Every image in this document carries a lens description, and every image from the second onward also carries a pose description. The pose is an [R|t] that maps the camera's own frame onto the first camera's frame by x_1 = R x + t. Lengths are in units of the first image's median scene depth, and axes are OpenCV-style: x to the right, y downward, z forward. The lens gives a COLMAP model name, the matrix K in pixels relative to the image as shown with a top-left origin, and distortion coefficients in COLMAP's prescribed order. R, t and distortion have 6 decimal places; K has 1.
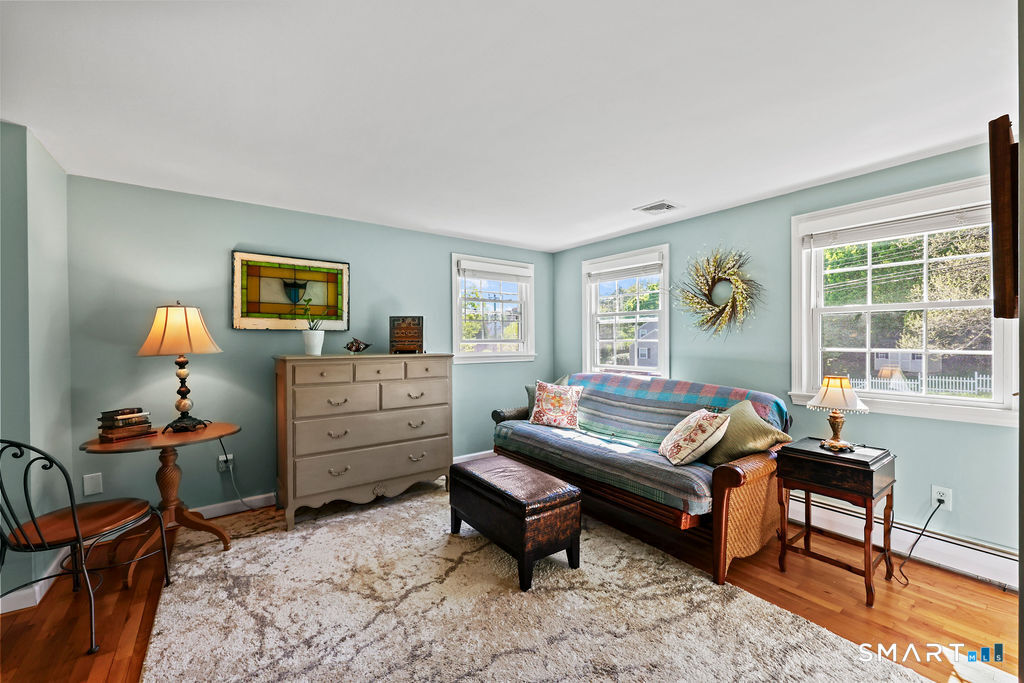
lens RADIAL K [[412.6, 0, 513.6], [0, 412.6, 343.0], [0, 0, 1]] dist [-0.004443, 0.000079]
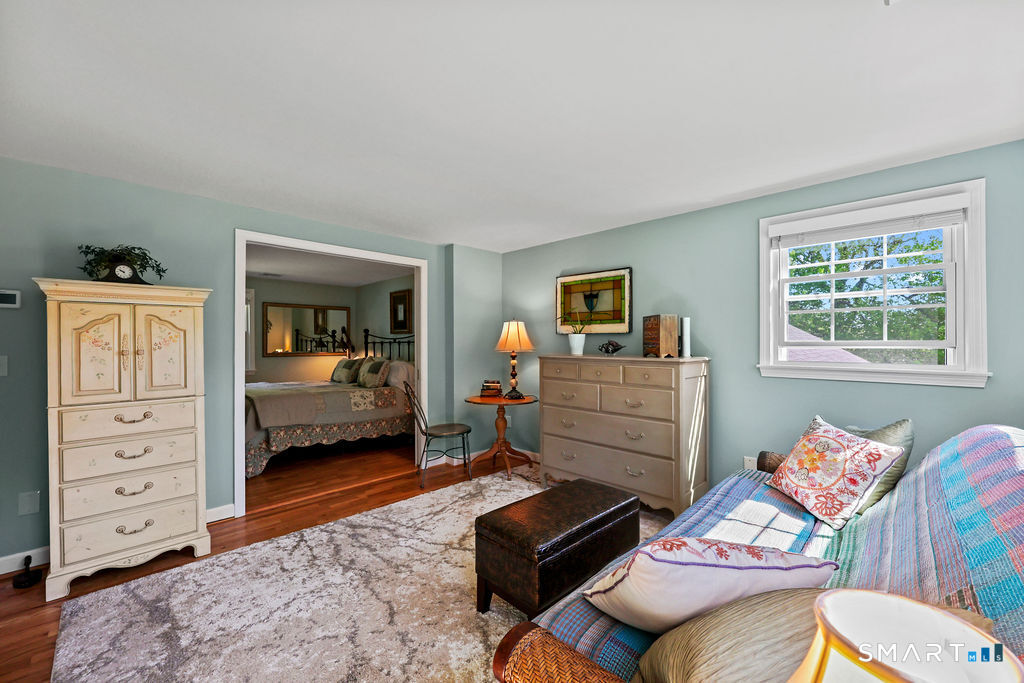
lens RADIAL K [[412.6, 0, 511.4], [0, 412.6, 342.4], [0, 0, 1]] dist [-0.004443, 0.000079]
pose [[0.145809, 0.003238, -0.989308, 0.654594], [-0.003553, 0.999990, 0.002750, -0.009226], [0.989306, 0.003114, 0.145819, 0.633964]]
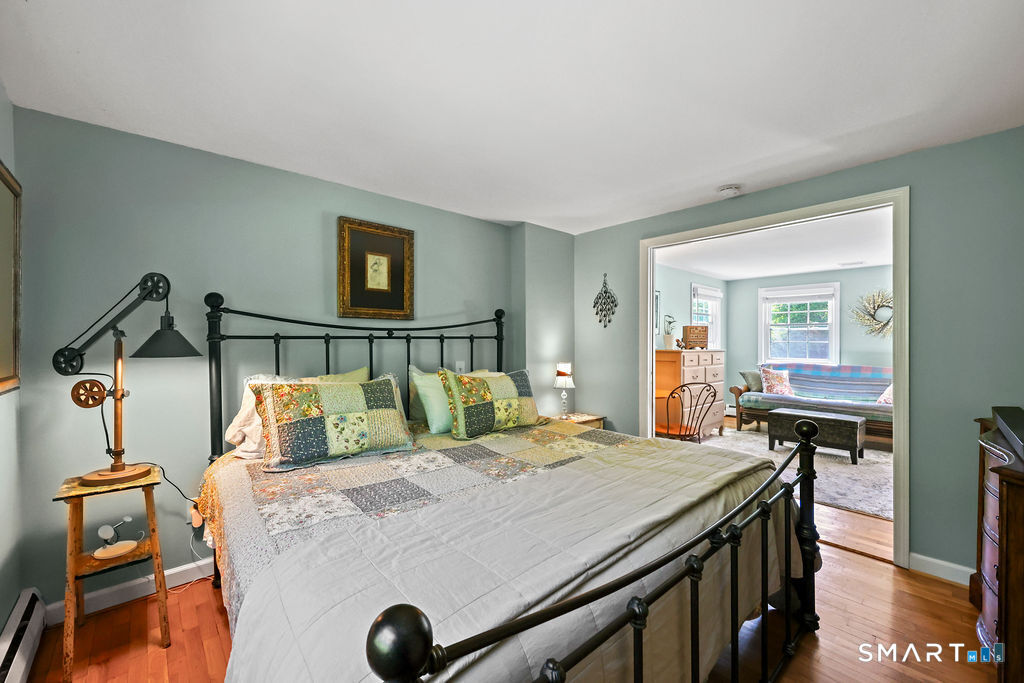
lens RADIAL K [[412.6, 0, 510.6], [0, 412.6, 343.4], [0, 0, 1]] dist [-0.004443, 0.000079]
pose [[0.995790, 0.004201, 0.091567, -1.257994], [-0.003746, 0.999980, -0.005135, 0.016010], [-0.091587, 0.004770, 0.995786, -0.582991]]
